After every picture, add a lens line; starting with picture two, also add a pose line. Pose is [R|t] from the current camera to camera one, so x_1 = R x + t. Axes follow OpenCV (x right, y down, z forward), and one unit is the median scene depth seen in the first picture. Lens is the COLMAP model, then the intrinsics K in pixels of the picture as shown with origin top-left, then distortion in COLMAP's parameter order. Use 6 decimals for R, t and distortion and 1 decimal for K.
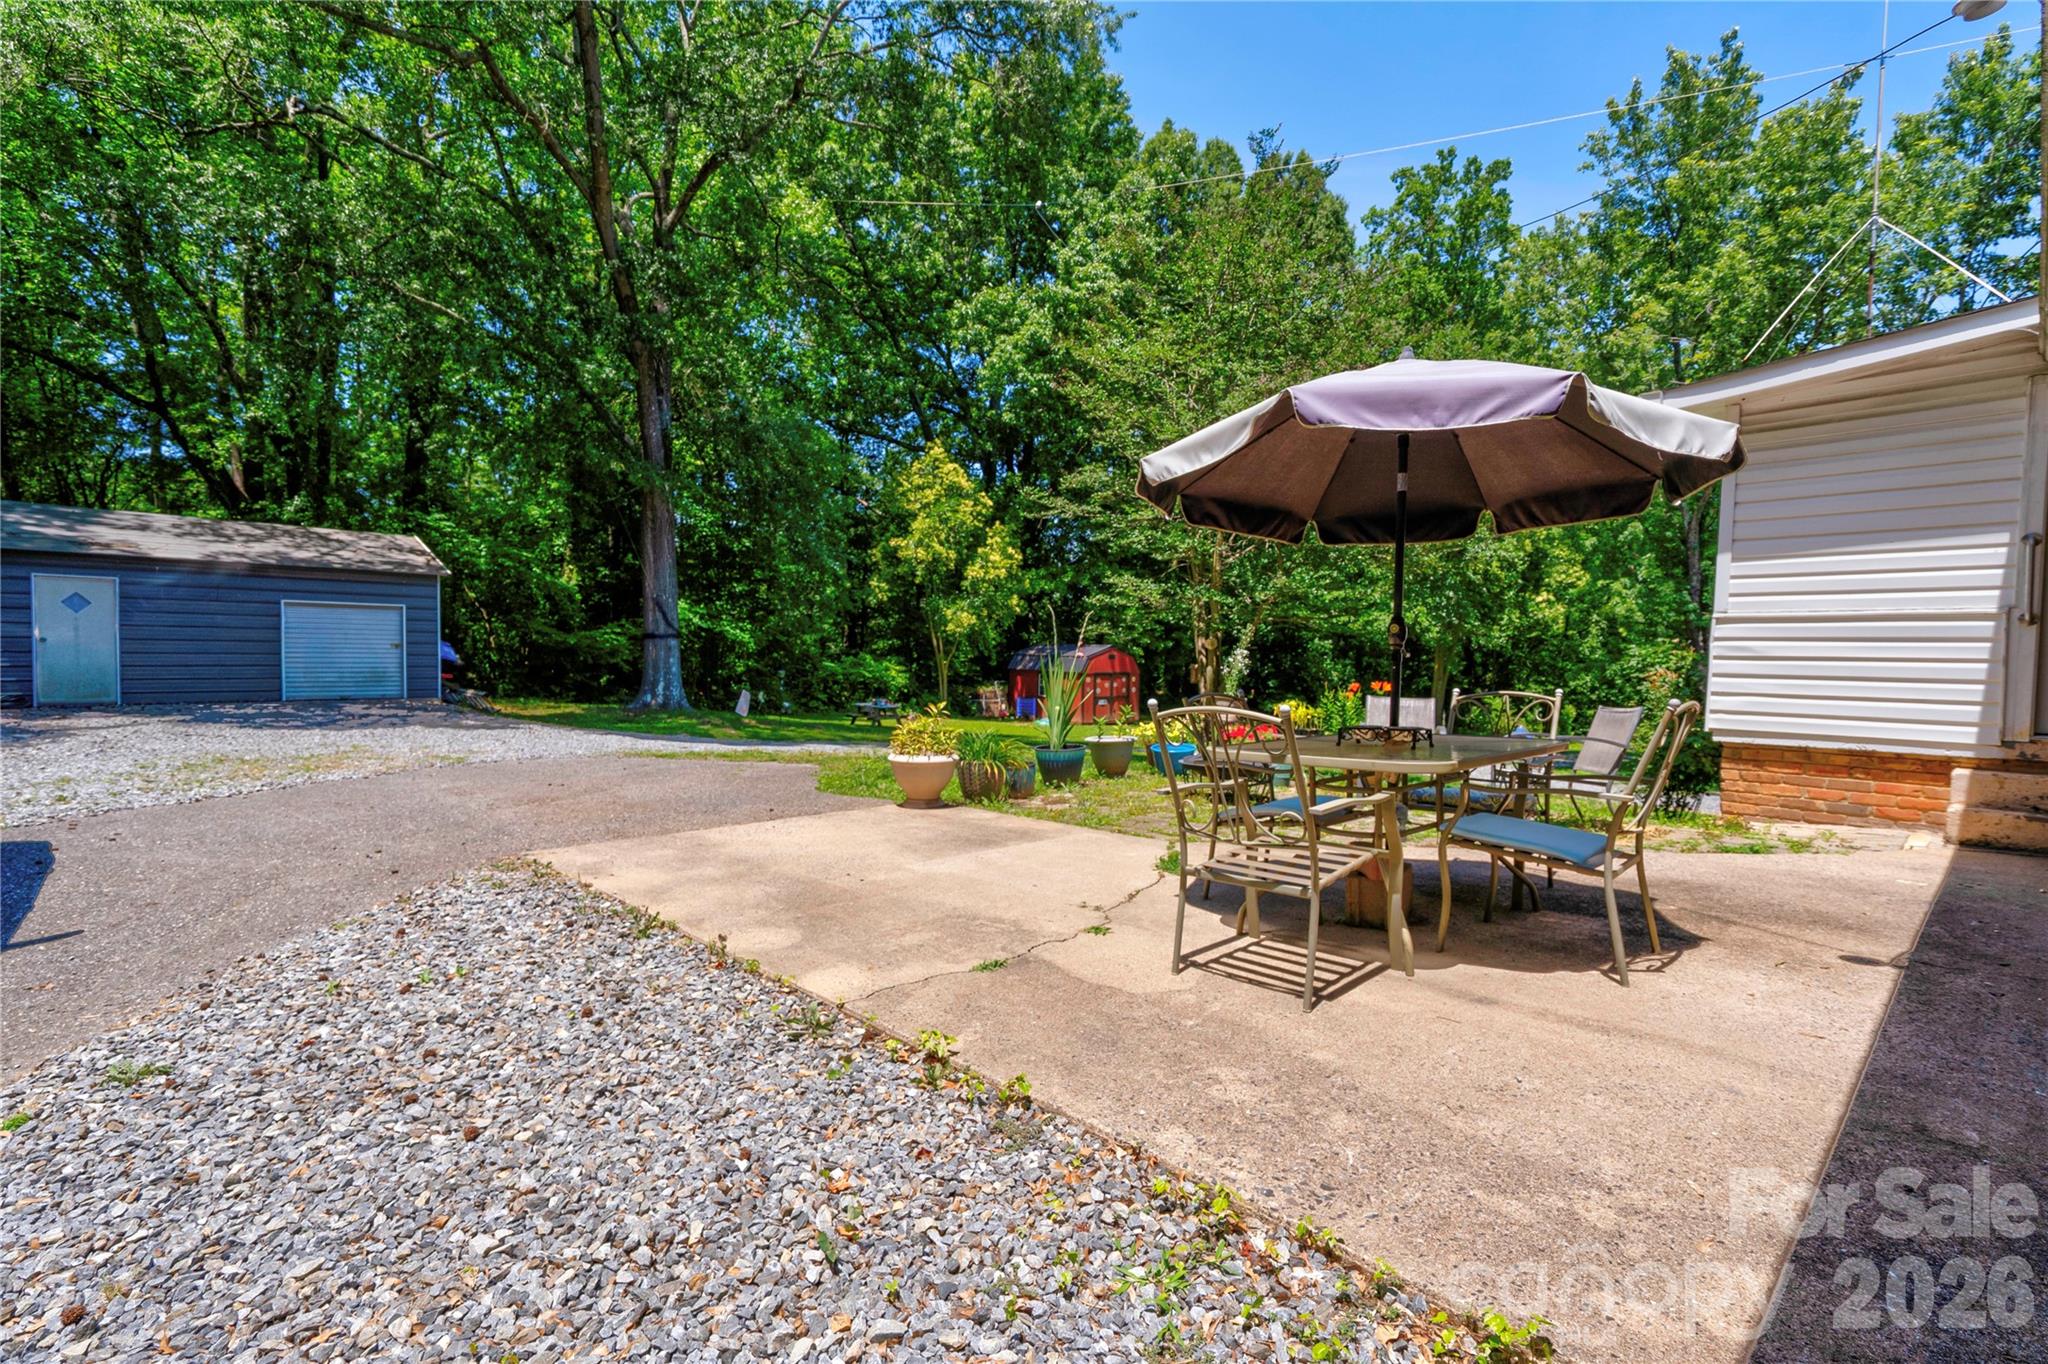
lens RADIAL K [[936.7, 0, 1025.3], [0, 936.7, 679.8], [0, 0, 1]] dist [0.007401, 0.000662]
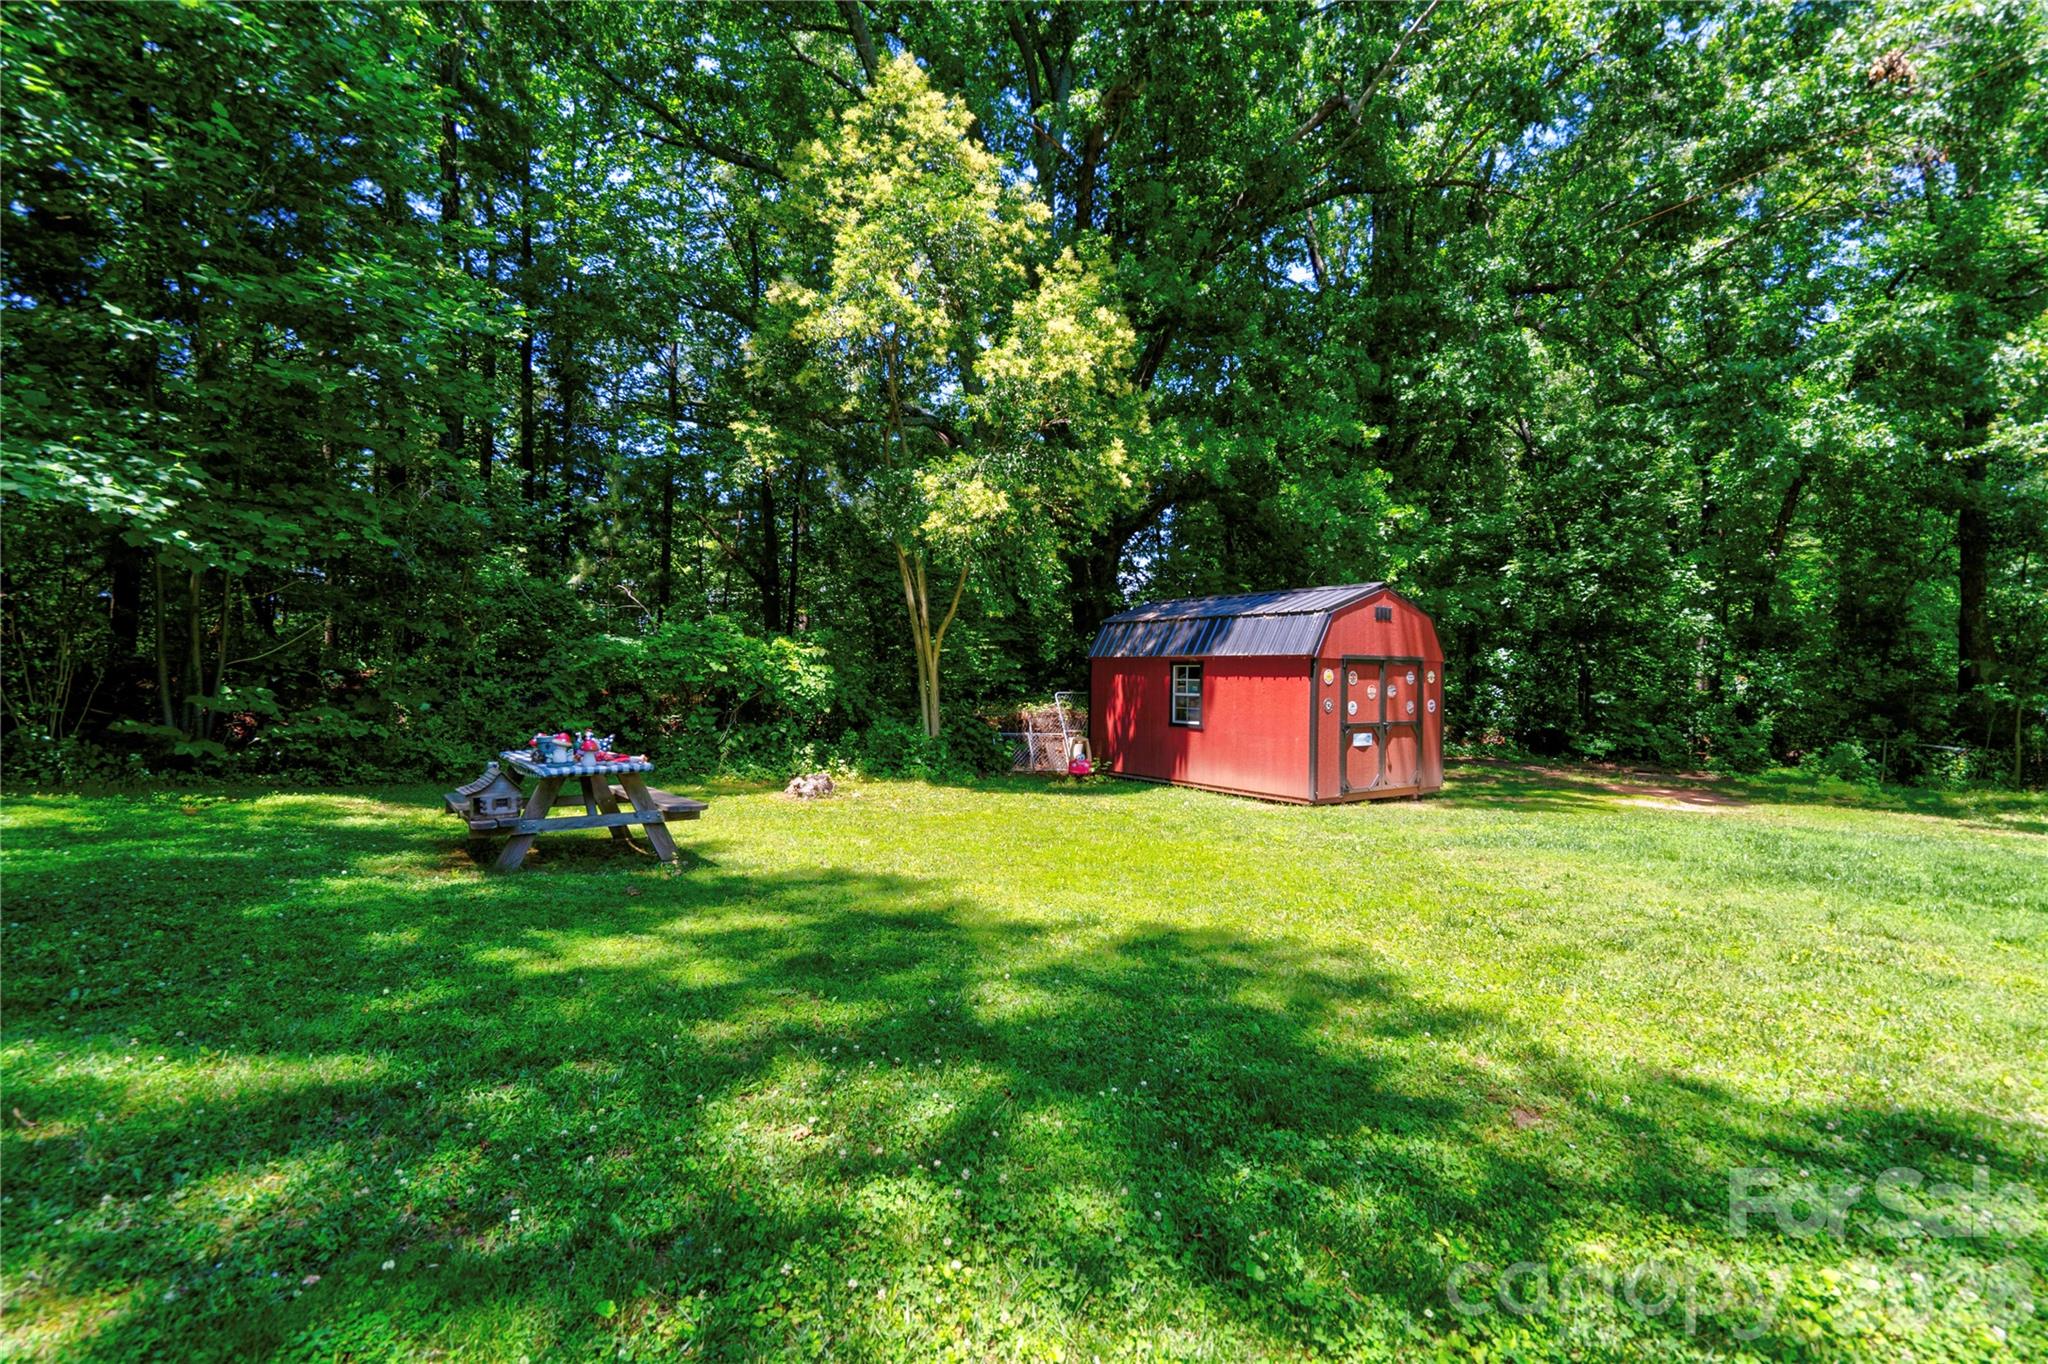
lens RADIAL K [[936.7, 0, 1021.1], [0, 936.7, 686.1], [0, 0, 1]] dist [0.007401, 0.000662]
pose [[0.998463, -0.006243, -0.055065, -0.028423], [0.004457, 0.999462, -0.032504, 0.014789], [0.055238, 0.032209, 0.997954, 0.641719]]
